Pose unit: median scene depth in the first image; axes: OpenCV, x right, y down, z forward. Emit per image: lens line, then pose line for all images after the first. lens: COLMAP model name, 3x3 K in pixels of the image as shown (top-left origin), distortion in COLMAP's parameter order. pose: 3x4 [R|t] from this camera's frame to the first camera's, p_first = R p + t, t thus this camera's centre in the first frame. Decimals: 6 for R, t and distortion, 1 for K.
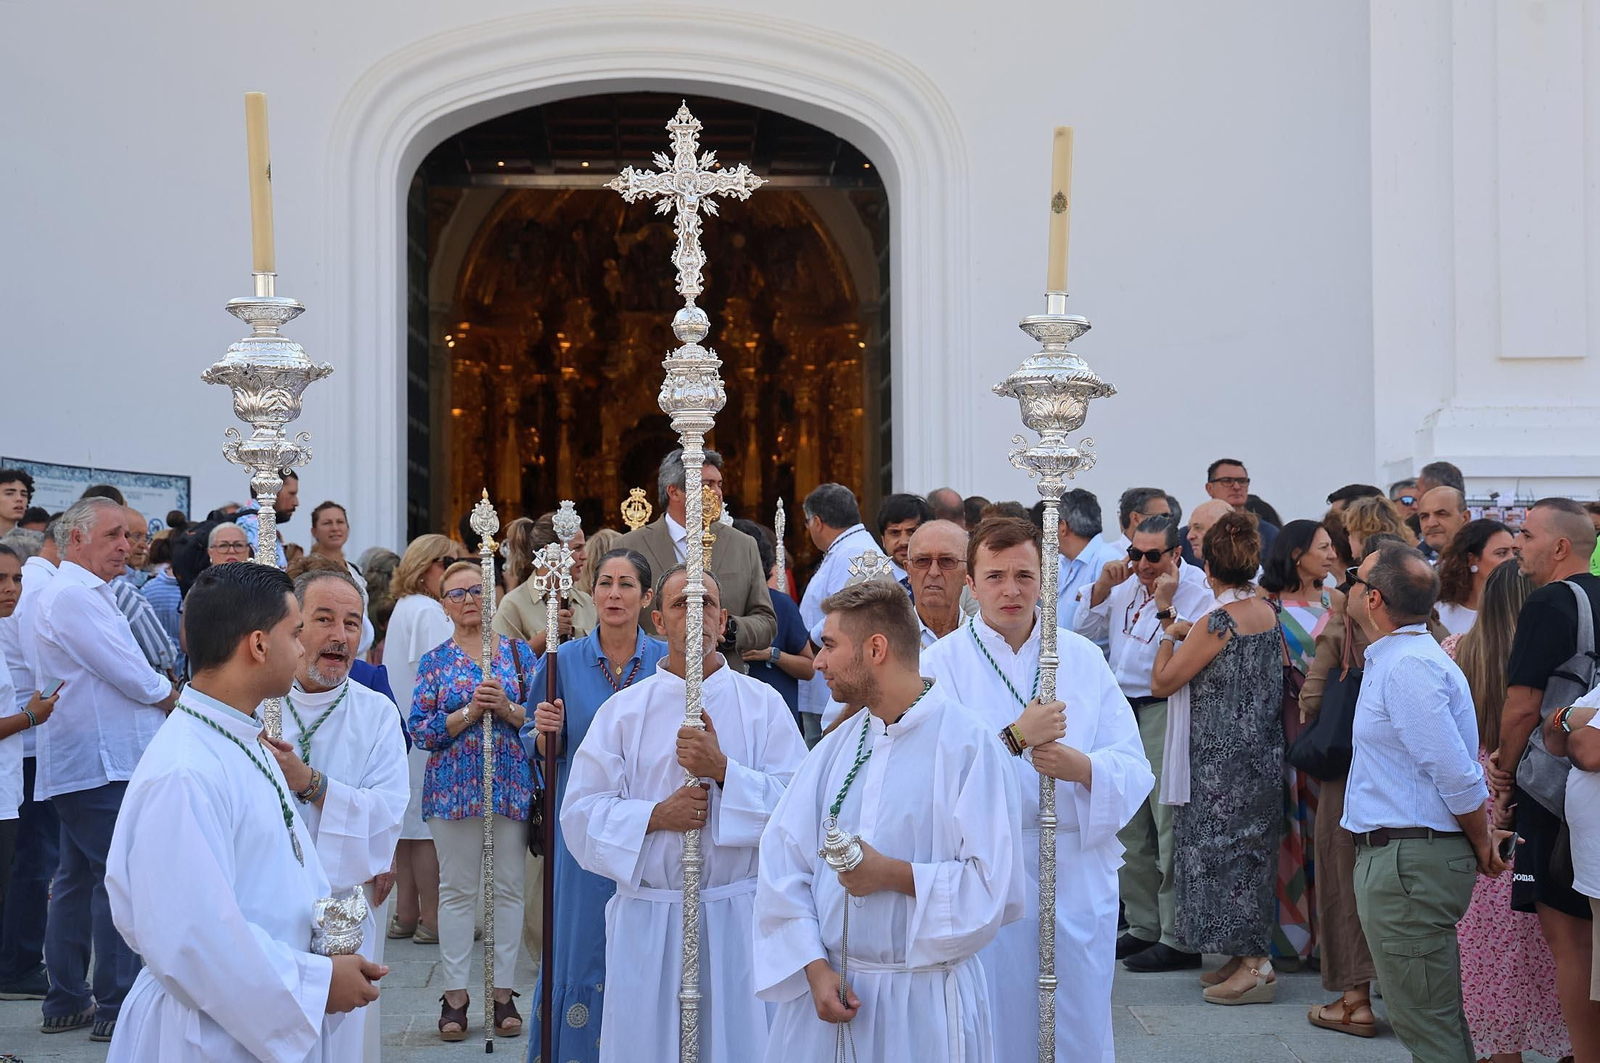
lens RADIAL K [[2533.0, 0, 811.1], [0, 2533.0, 530.2], [0, 0, 1]] dist [0.097706, 0.000000]
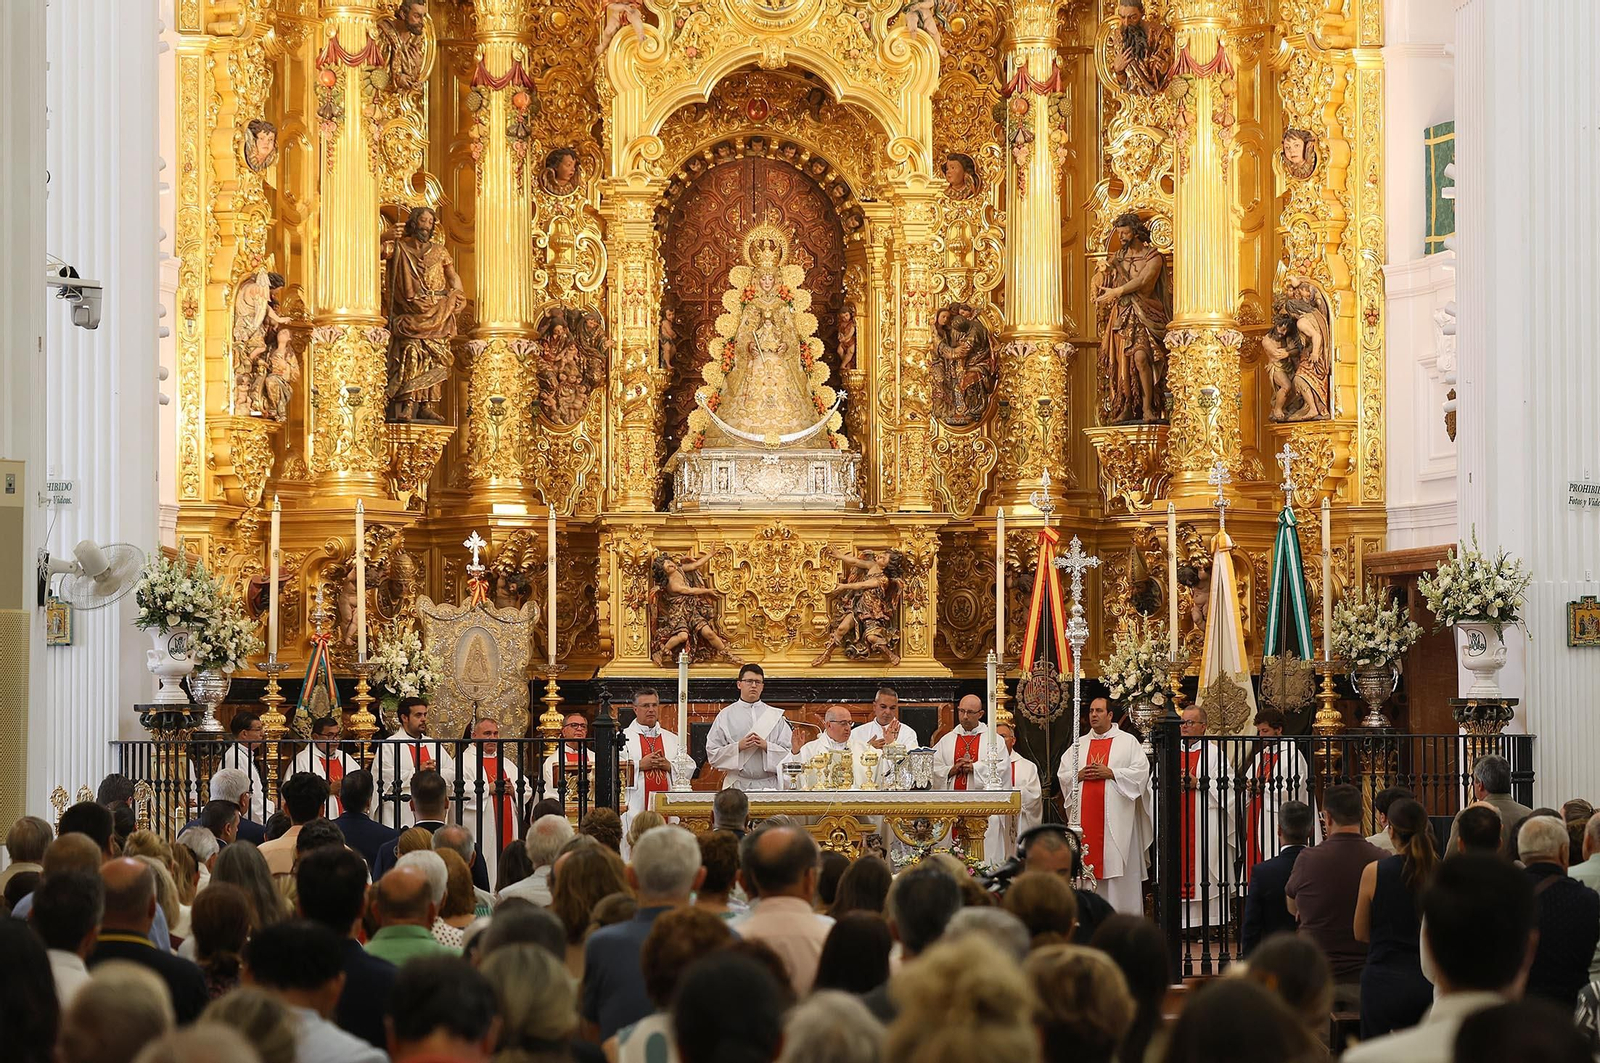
lens RADIAL K [[4569.4, 0, 813.6], [0, 4569.4, 535.9], [0, 0, 1]] dist [0.152049, 0.000000]
pose [[0.999223, 0.006846, 0.038807, -0.078692], [-0.007713, 0.999723, 0.022258, 0.004343], [-0.038644, -0.022540, 0.998999, 0.379940]]
